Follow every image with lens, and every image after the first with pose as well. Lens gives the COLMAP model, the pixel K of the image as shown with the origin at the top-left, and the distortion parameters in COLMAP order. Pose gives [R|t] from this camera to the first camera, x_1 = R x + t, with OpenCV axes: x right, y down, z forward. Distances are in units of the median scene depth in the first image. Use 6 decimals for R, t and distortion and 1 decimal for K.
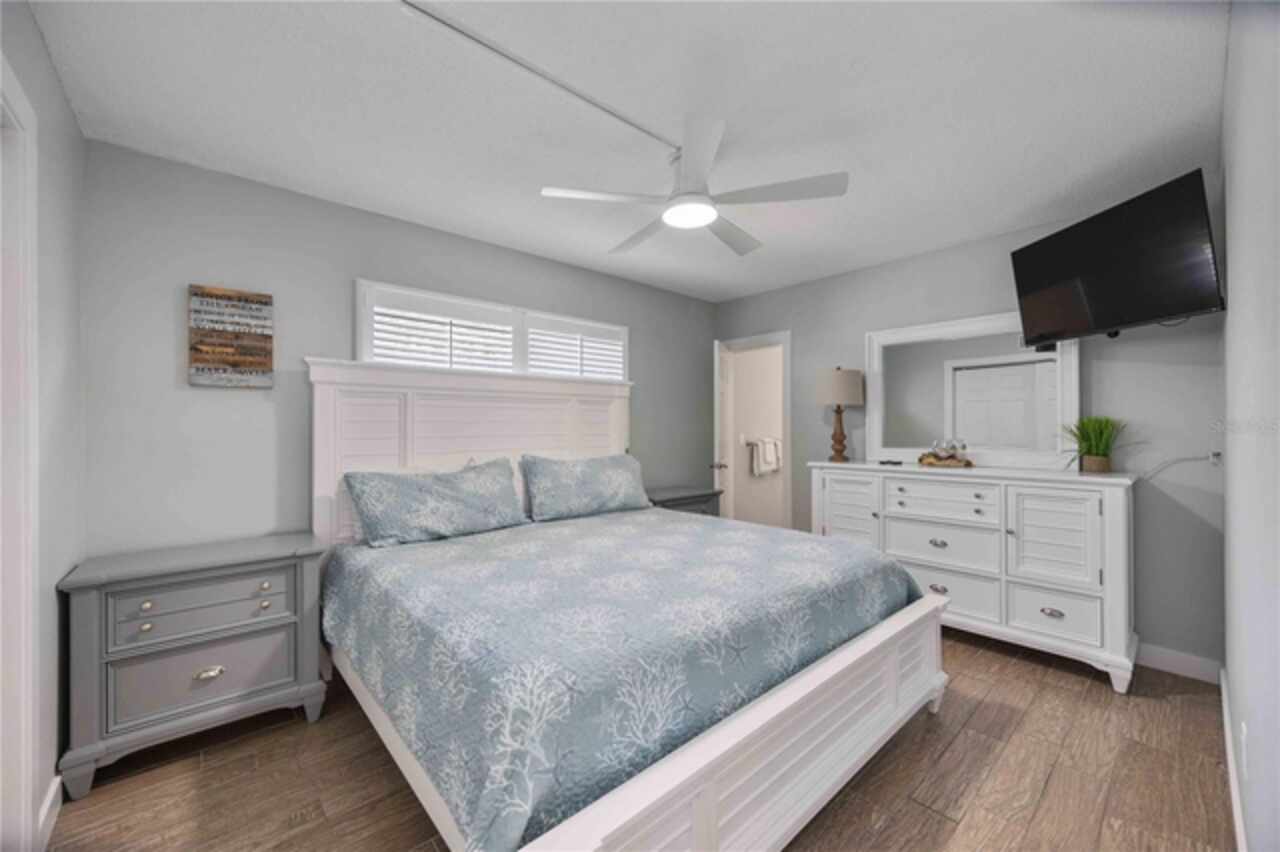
lens RADIAL K [[506.3, 0, 642.8], [0, 506.3, 422.2], [0, 0, 1]] dist [0.002360, 0.000094]
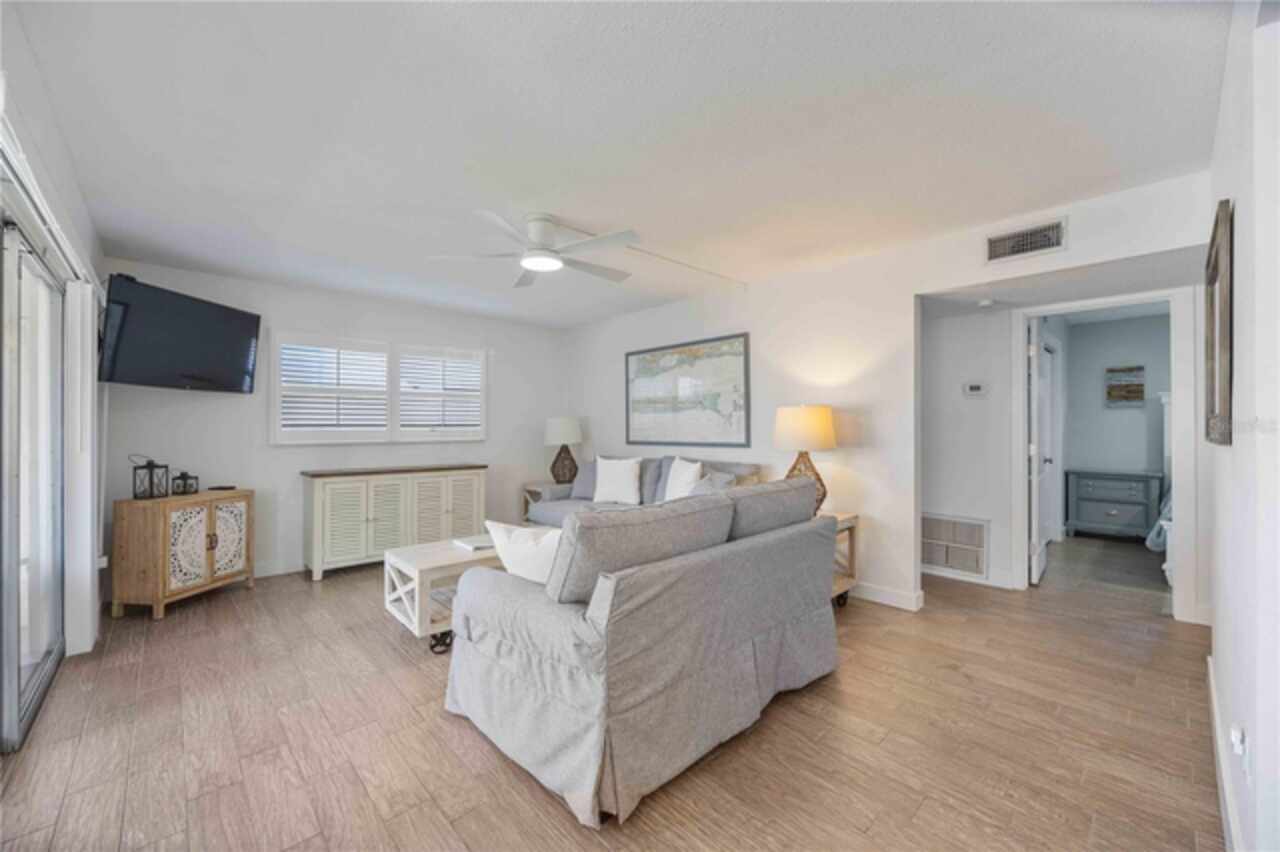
lens RADIAL K [[506.3, 0, 652.0], [0, 506.3, 428.3], [0, 0, 1]] dist [0.002360, 0.000094]
pose [[0.039699, 0.006877, -0.999188, 1.010516], [0.009593, 0.999928, 0.007264, -0.005429], [0.999166, -0.009874, 0.039630, -0.898698]]
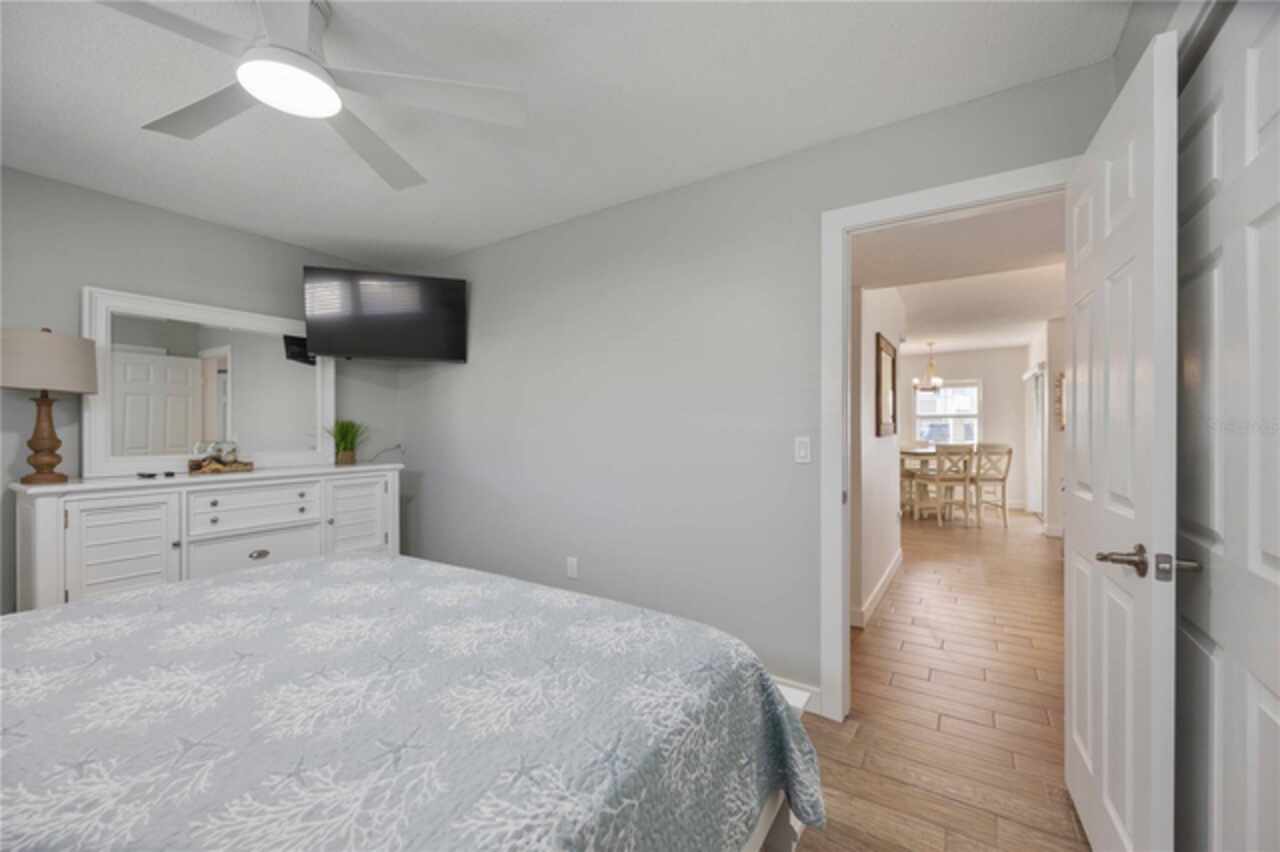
lens RADIAL K [[506.3, 0, 648.7], [0, 506.3, 427.7], [0, 0, 1]] dist [0.002360, 0.000094]
pose [[-0.276990, 0.005120, 0.960859, -0.530839], [-0.008586, 0.999933, -0.007803, 0.012228], [-0.960834, -0.010412, -0.276928, 0.622669]]
